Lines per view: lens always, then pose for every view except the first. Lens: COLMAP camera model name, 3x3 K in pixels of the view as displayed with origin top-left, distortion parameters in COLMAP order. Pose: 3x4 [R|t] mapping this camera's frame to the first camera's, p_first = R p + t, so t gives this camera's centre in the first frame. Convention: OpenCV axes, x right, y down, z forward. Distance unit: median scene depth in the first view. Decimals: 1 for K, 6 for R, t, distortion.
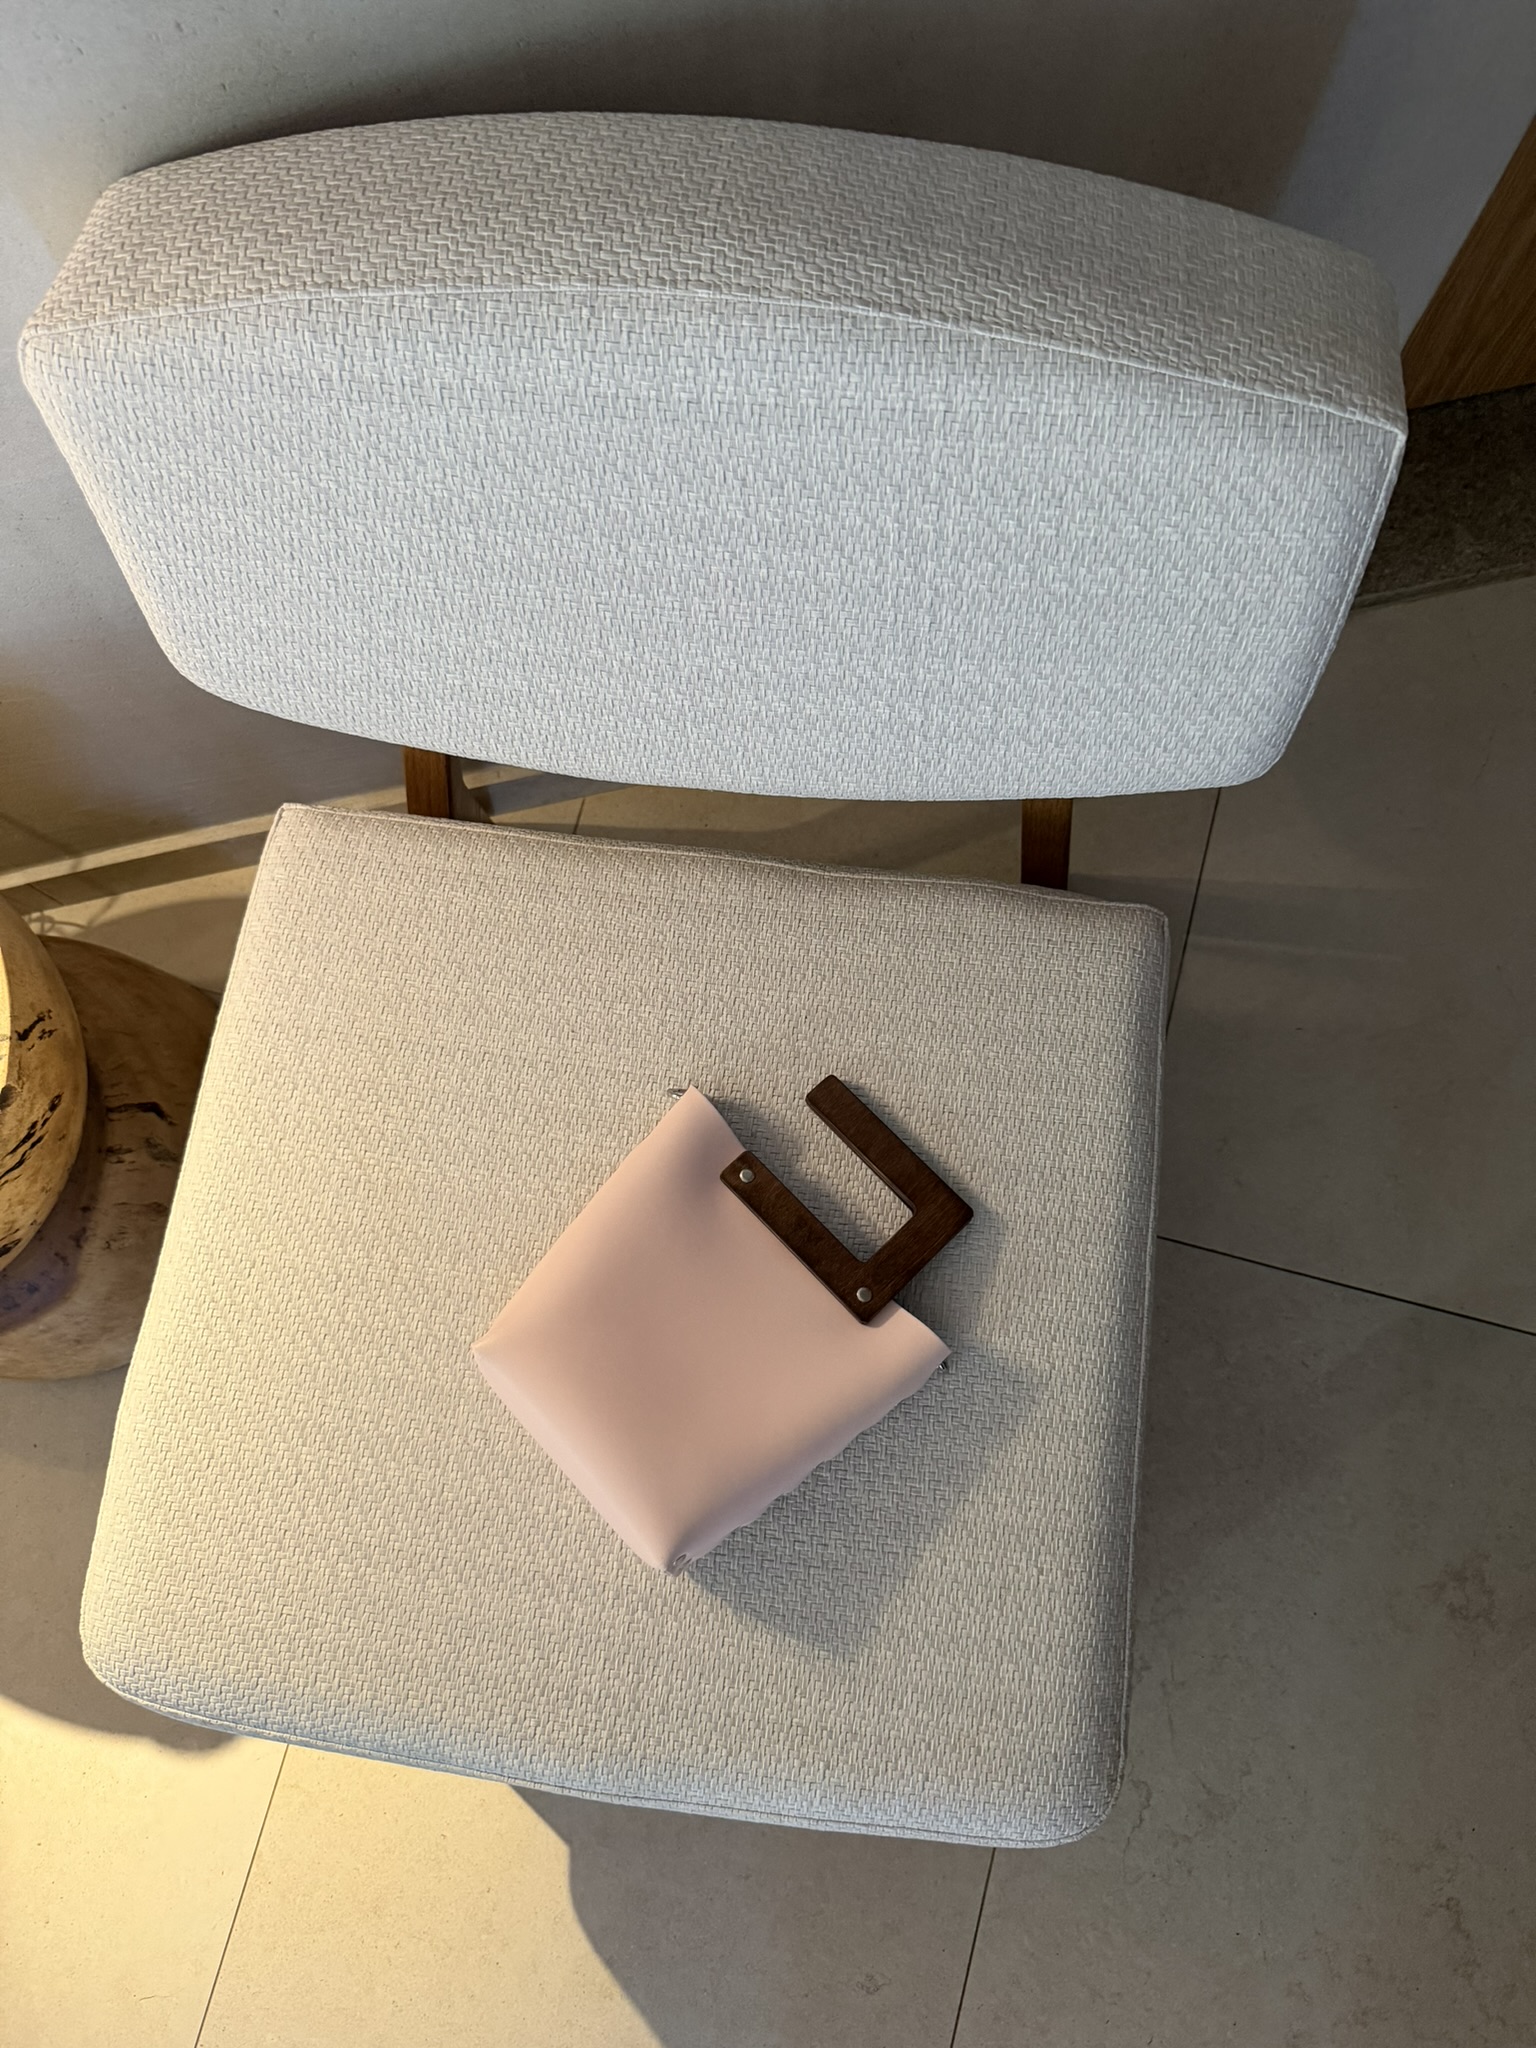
lens RADIAL K [[1437.0, 0, 763.2], [0, 1437.0, 986.8], [0, 0, 1]] dist [0.137397, -0.300949]
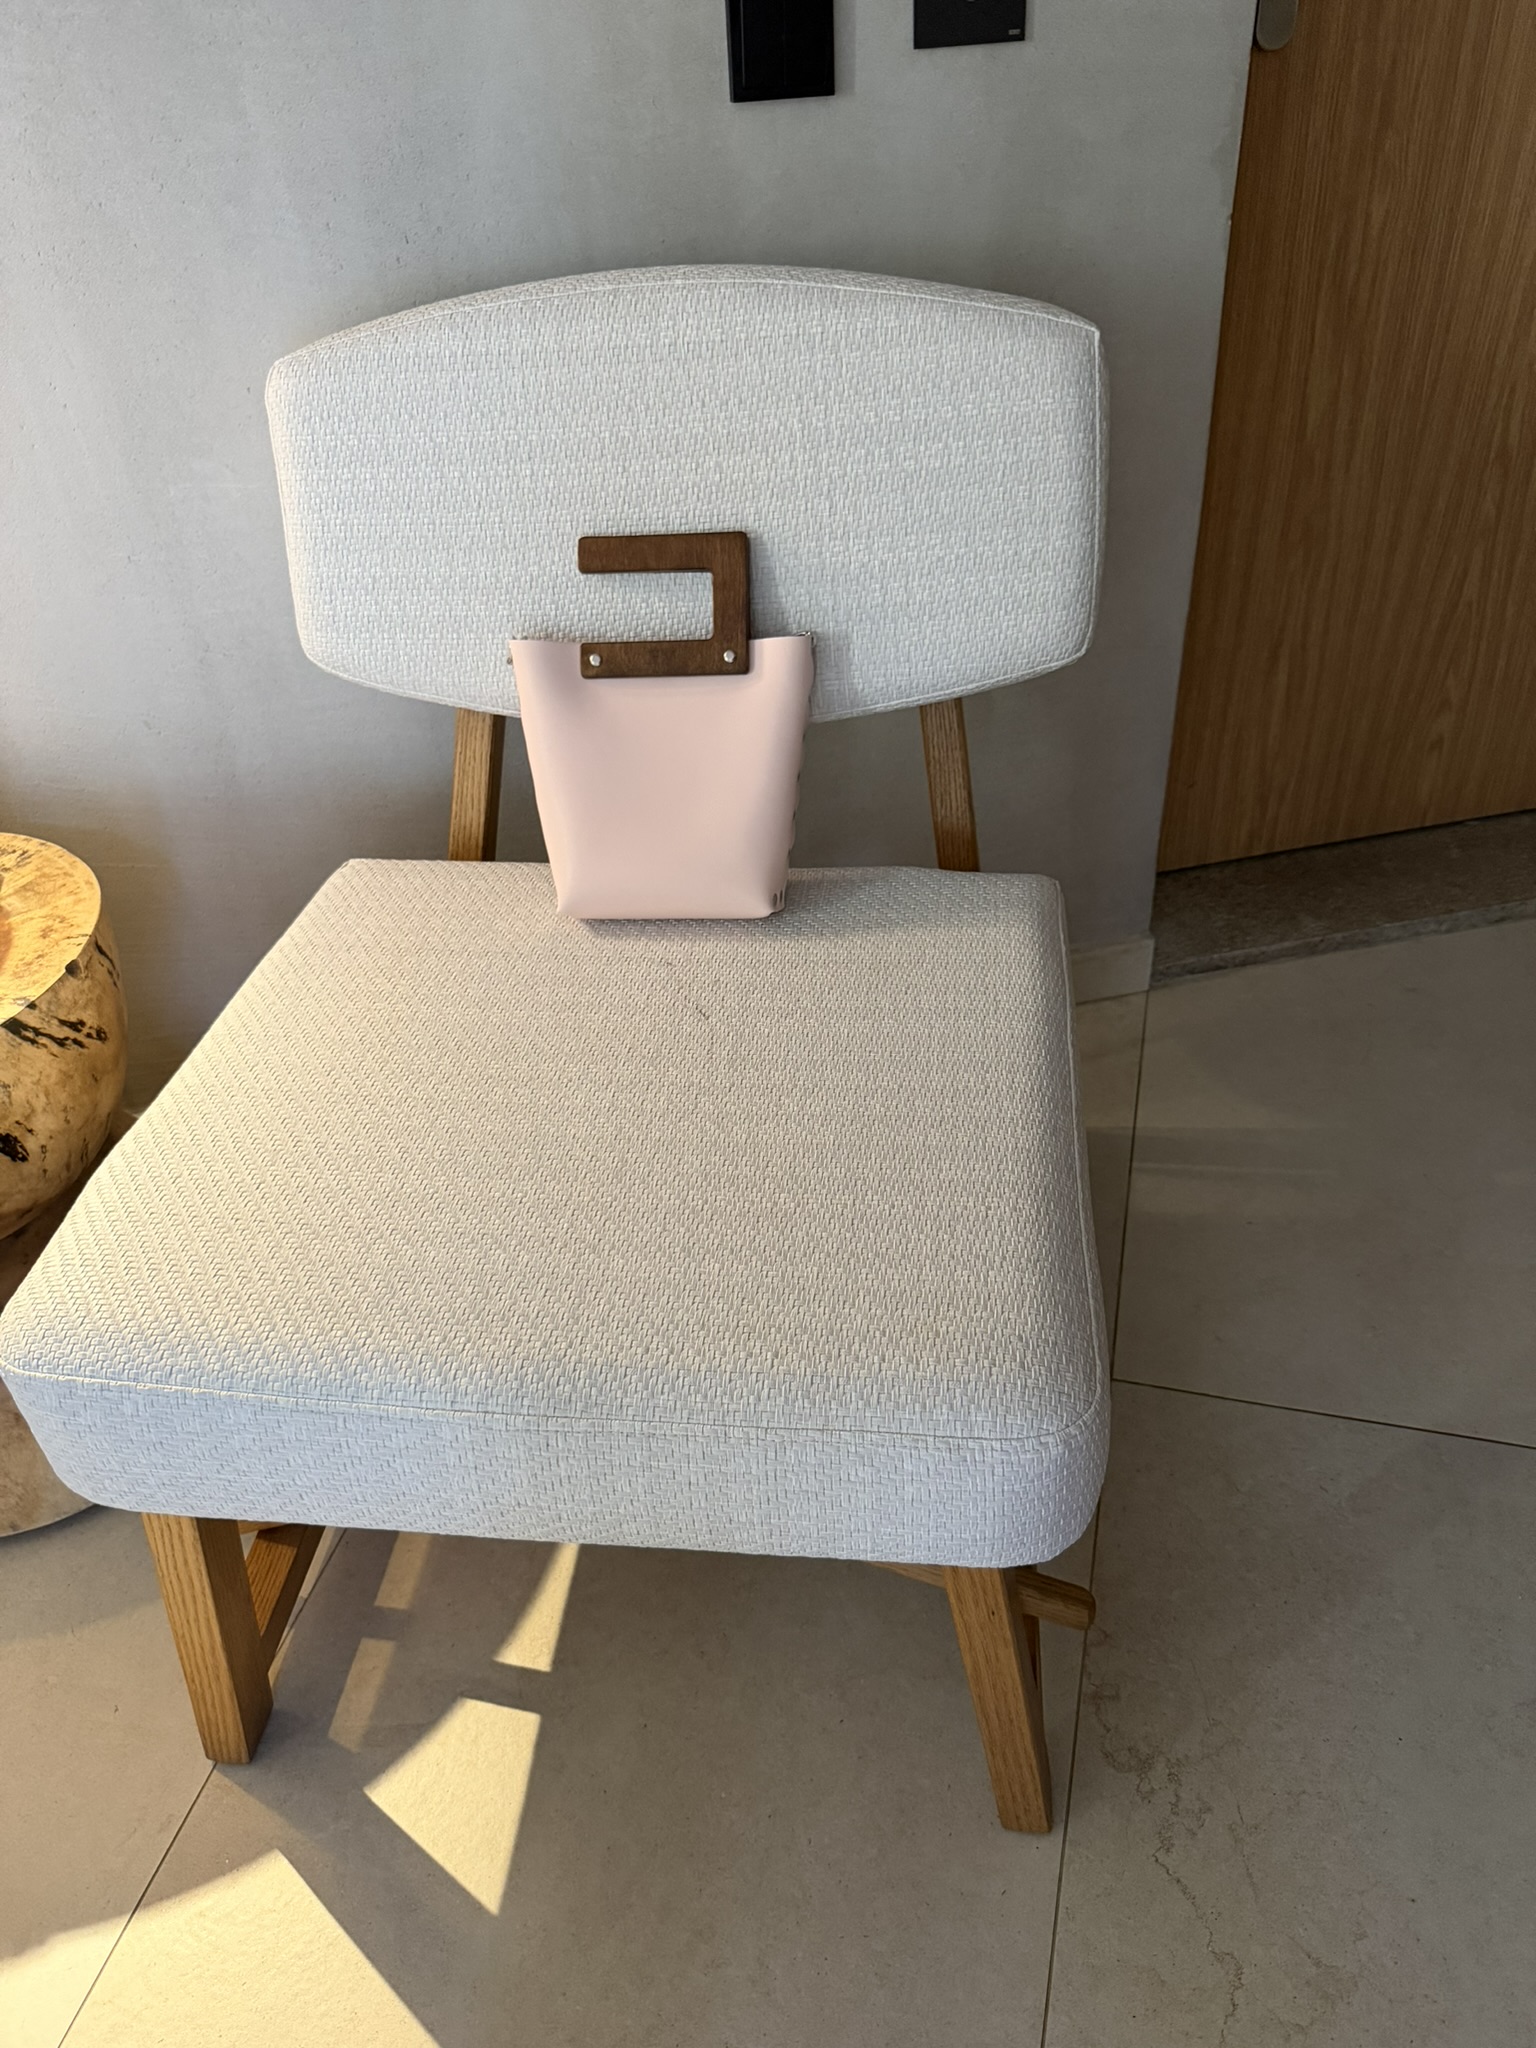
lens RADIAL K [[1438.1, 0, 771.9], [0, 1438.1, 1048.3], [0, 0, 1]] dist [0.098144, -0.183577]
pose [[0.999897, -0.012959, -0.006116, 0.050062], [0.006184, 0.775214, -0.631669, 0.970529], [0.012927, 0.631566, 0.775214, 0.165139]]
